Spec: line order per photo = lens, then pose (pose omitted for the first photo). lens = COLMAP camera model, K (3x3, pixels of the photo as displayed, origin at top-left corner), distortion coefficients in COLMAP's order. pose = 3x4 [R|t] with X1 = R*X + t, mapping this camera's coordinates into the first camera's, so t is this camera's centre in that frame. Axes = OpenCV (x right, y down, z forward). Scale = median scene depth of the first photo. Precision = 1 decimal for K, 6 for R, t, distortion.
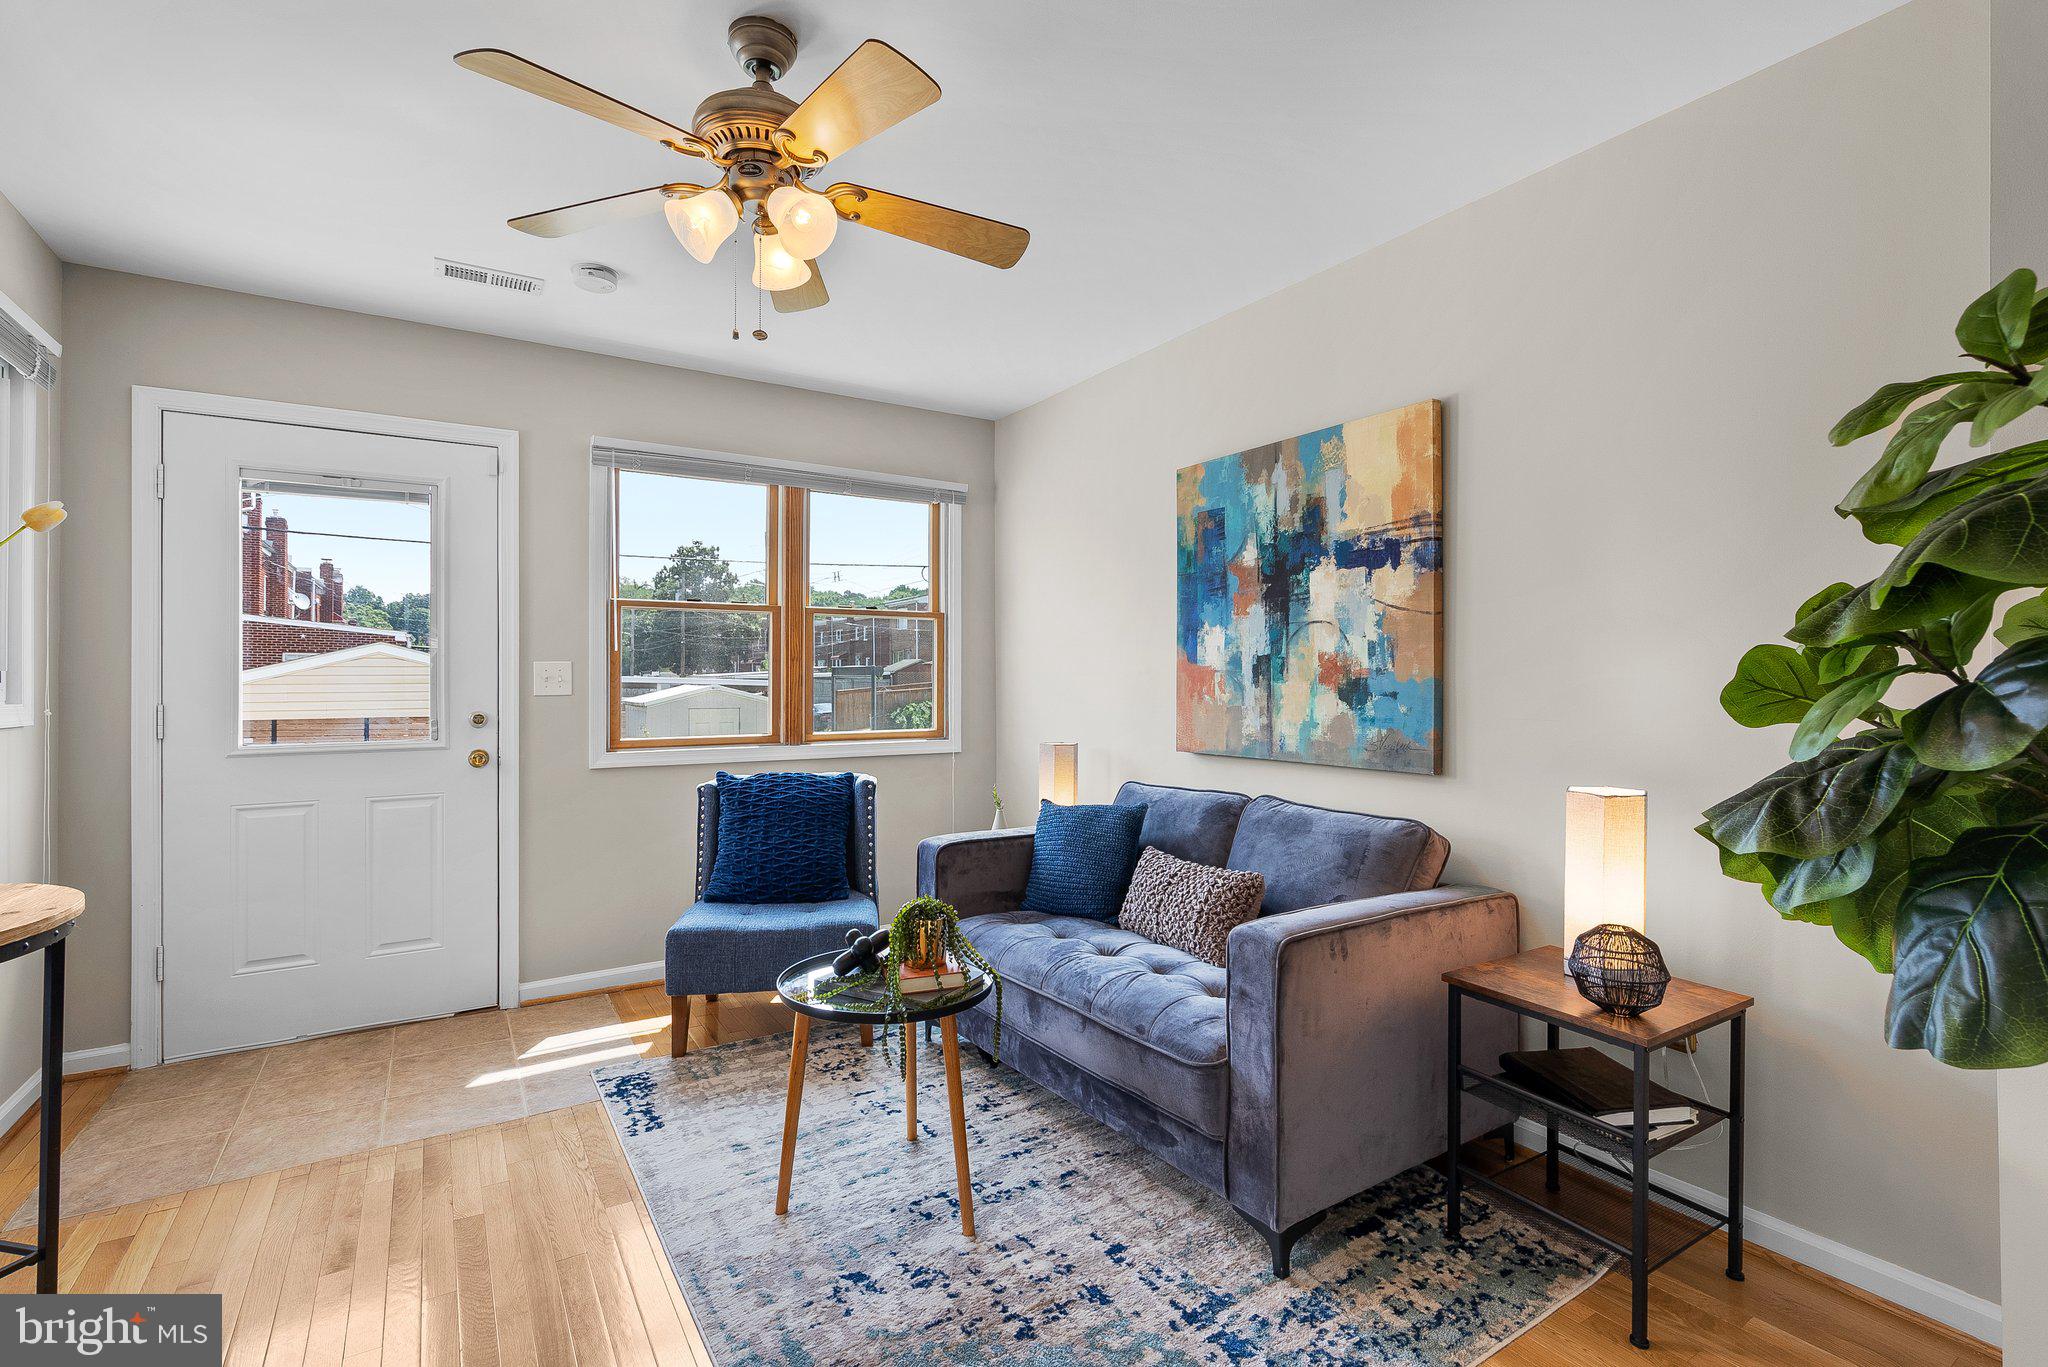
lens RADIAL K [[942.2, 0, 1022.3], [0, 942.2, 671.2], [0, 0, 1]] dist [-0.003689, 0.000685]
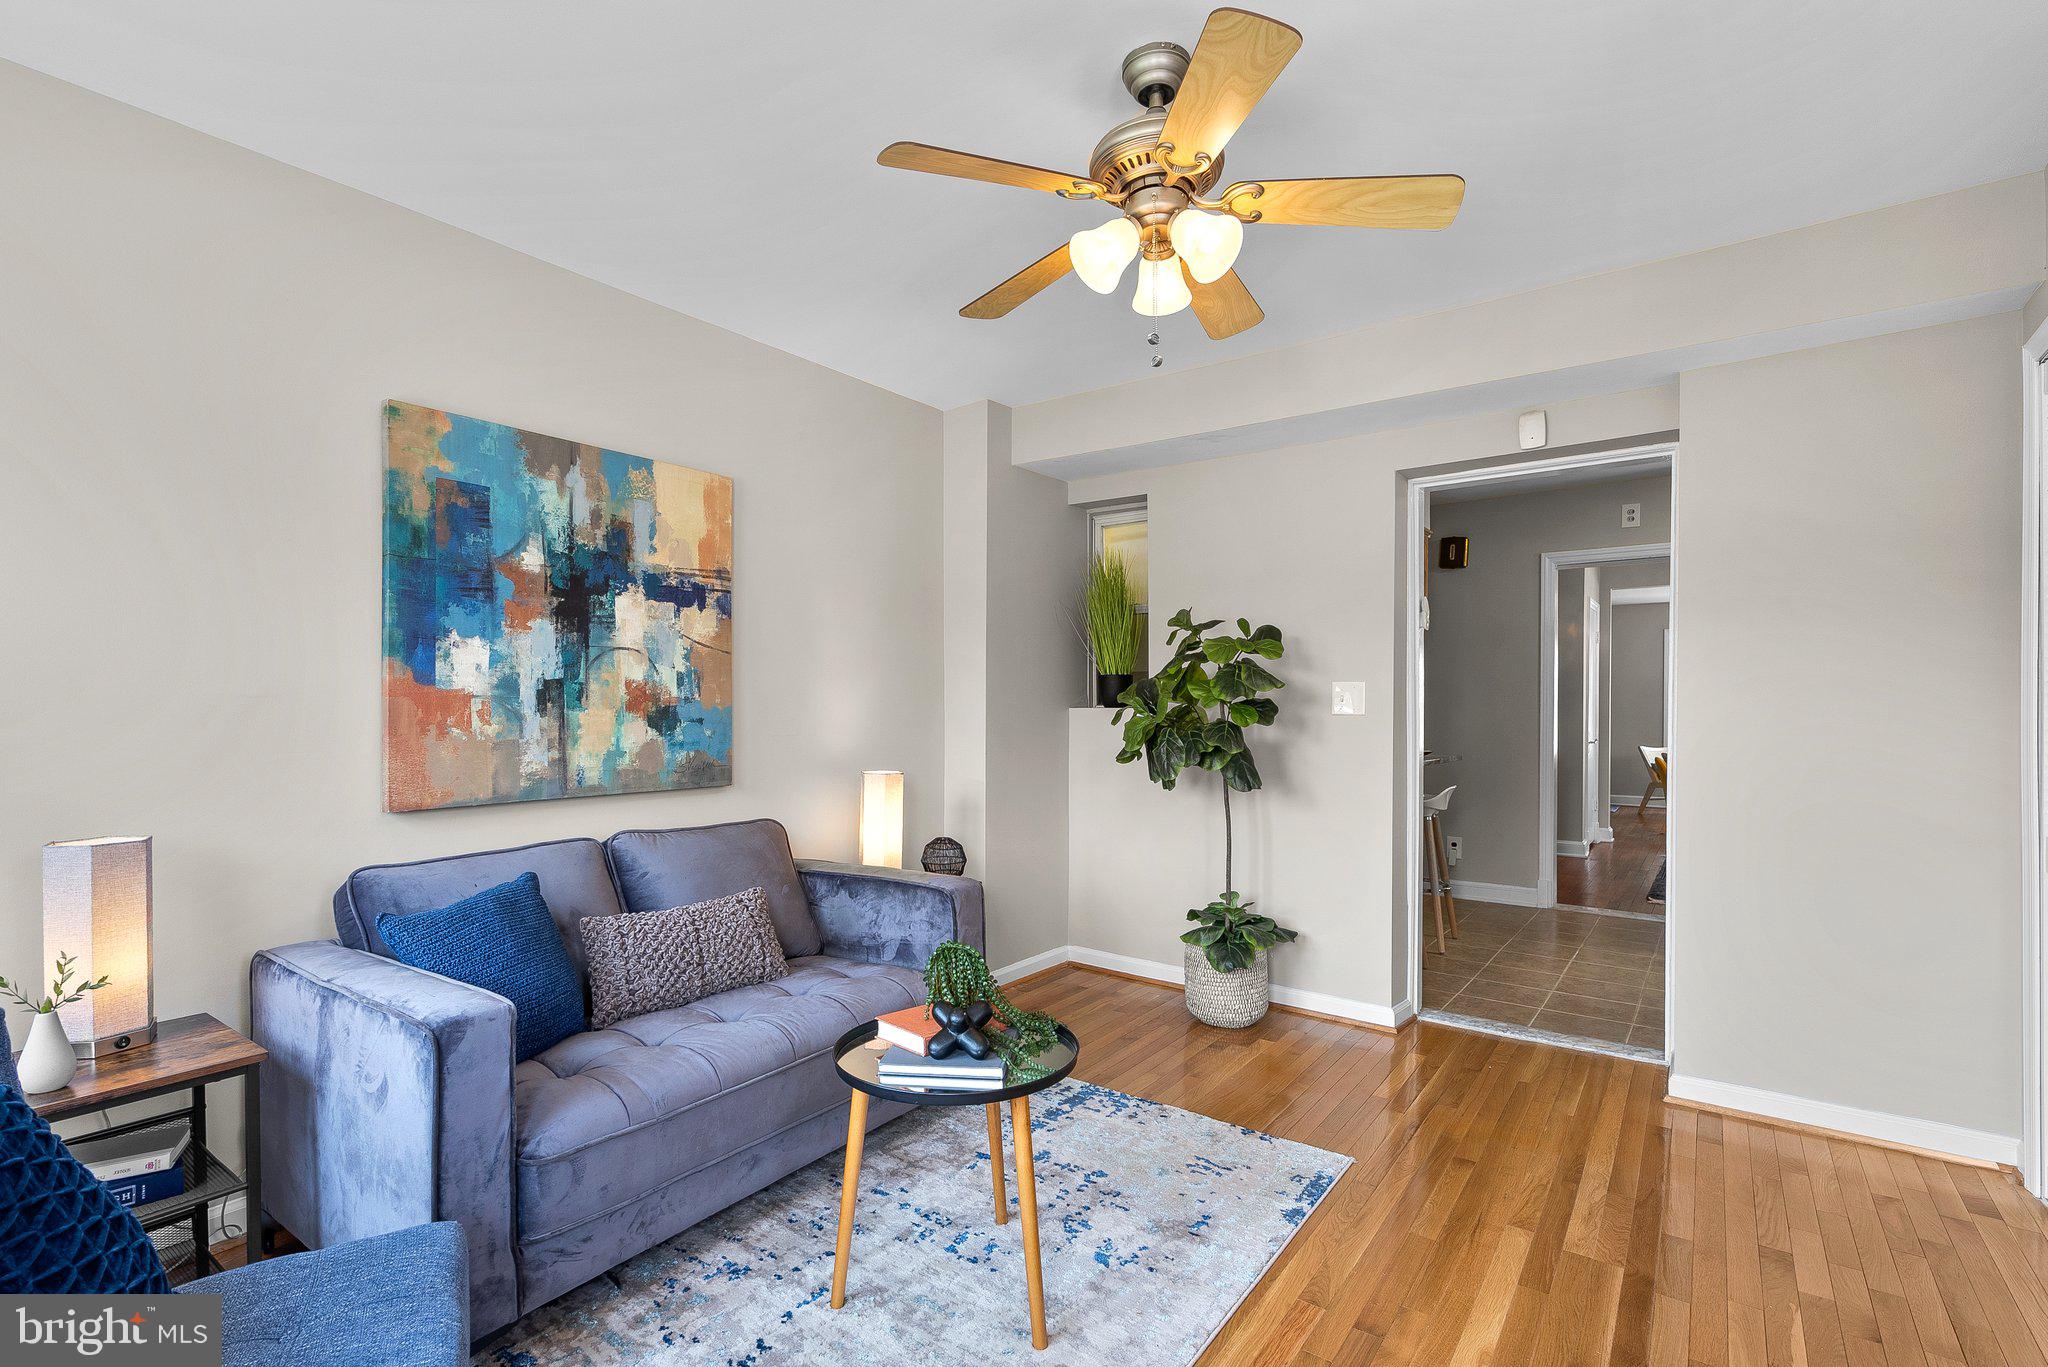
lens RADIAL K [[942.2, 0, 1028.0], [0, 942.2, 699.2], [0, 0, 1]] dist [-0.003689, 0.000685]
pose [[-0.361504, -0.002042, 0.932368, -0.707453], [-0.017867, 0.999829, -0.004738, -0.002318], [-0.932199, -0.018372, -0.361479, 0.901347]]
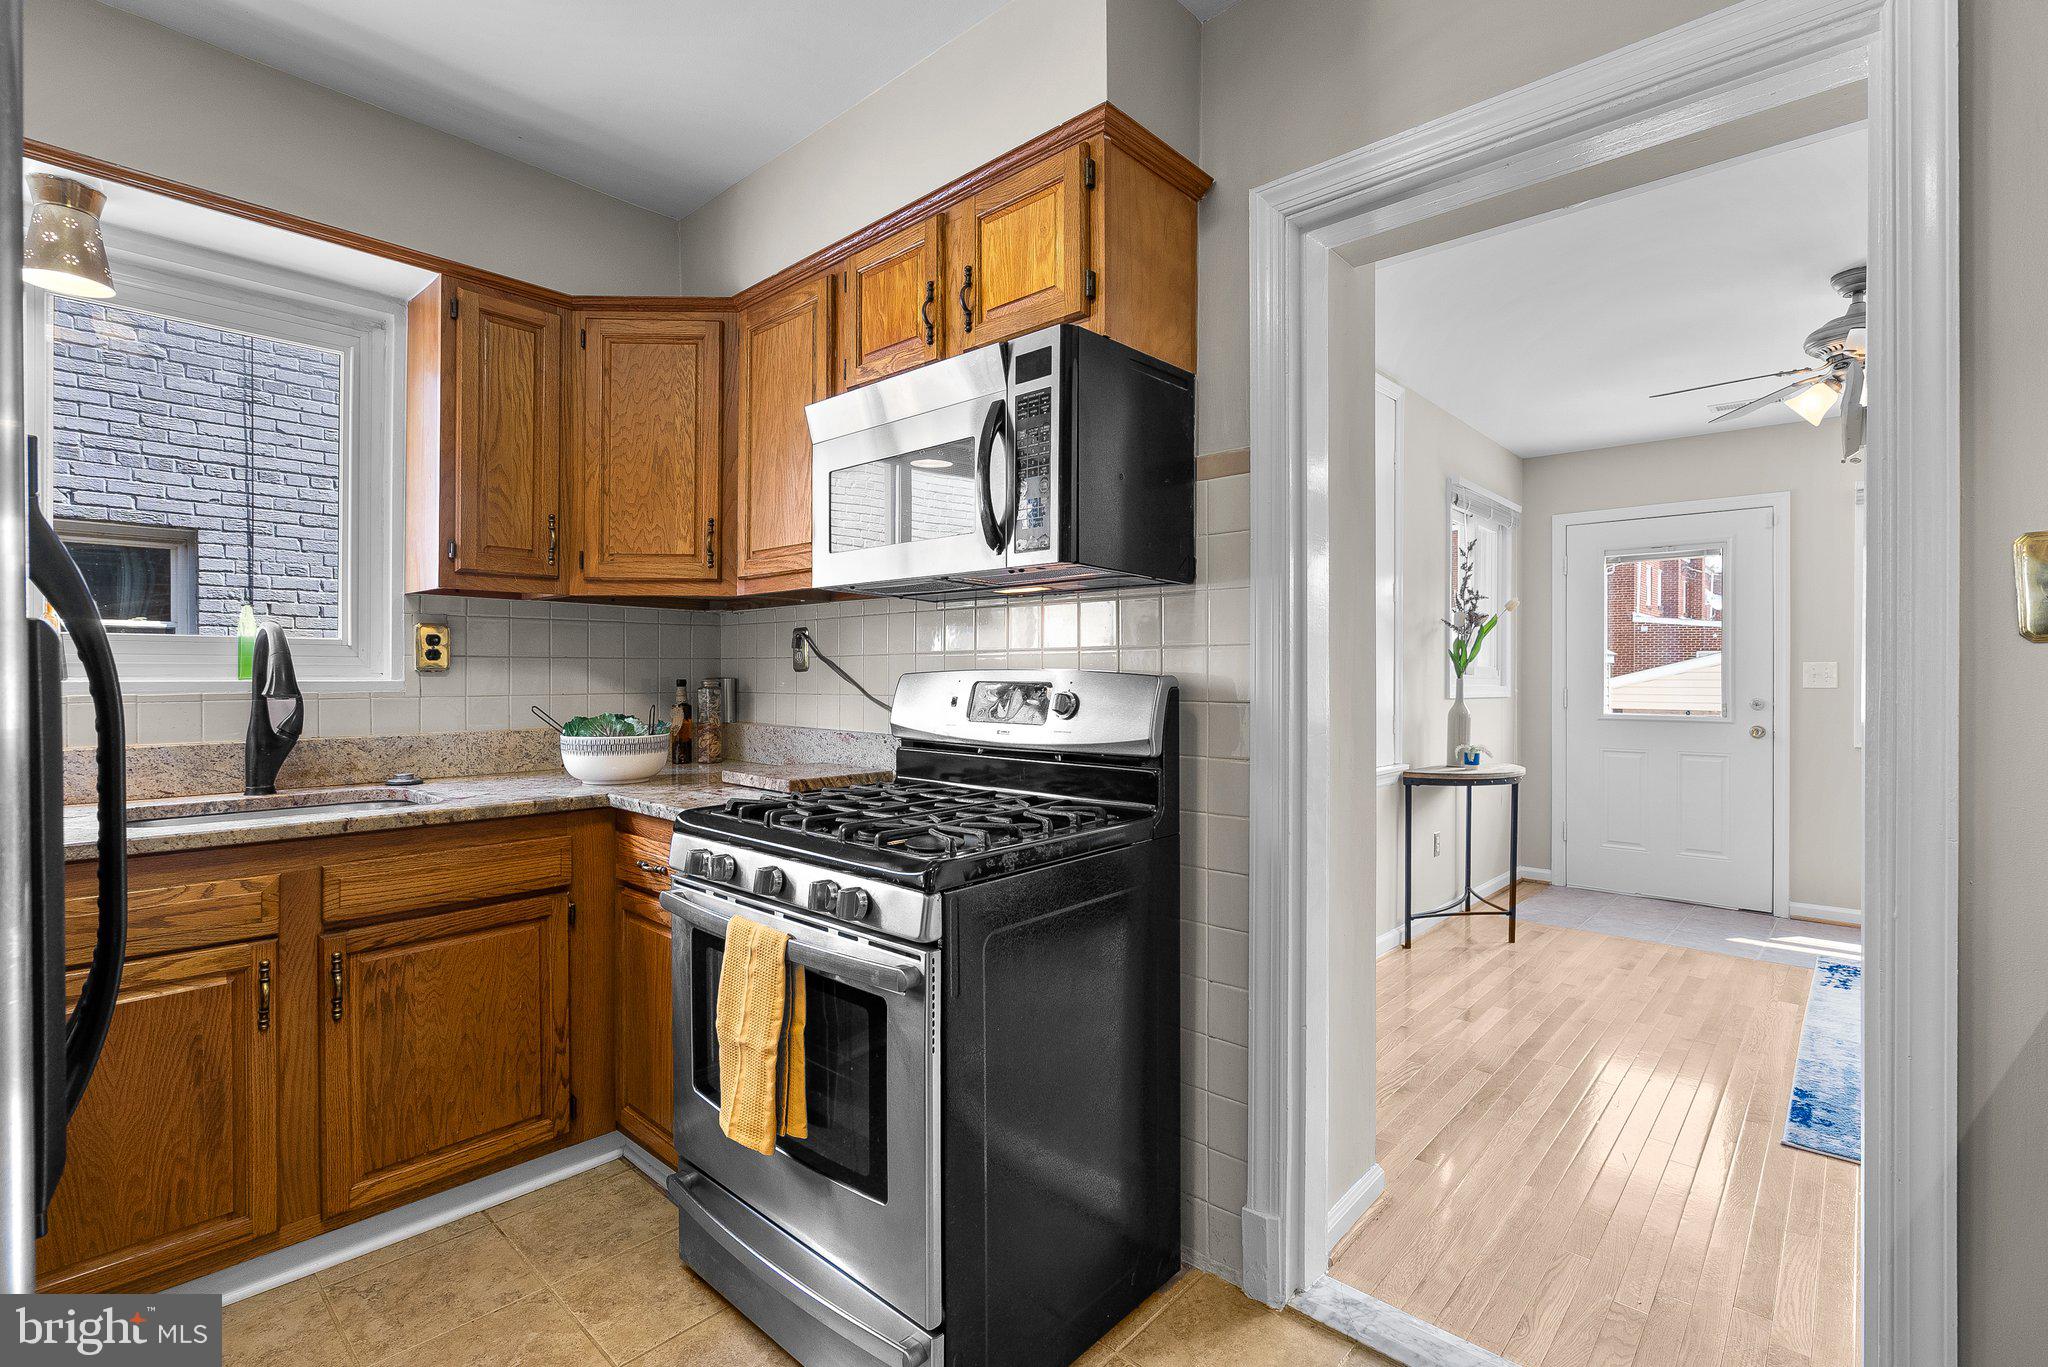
lens RADIAL K [[942.2, 0, 1026.7], [0, 942.2, 676.4], [0, 0, 1]] dist [-0.003689, 0.000685]
pose [[0.272548, 0.005626, -0.962126, 0.943267], [0.002653, 0.999975, 0.006598, -0.004482], [0.962138, -0.004351, 0.272526, -0.854654]]
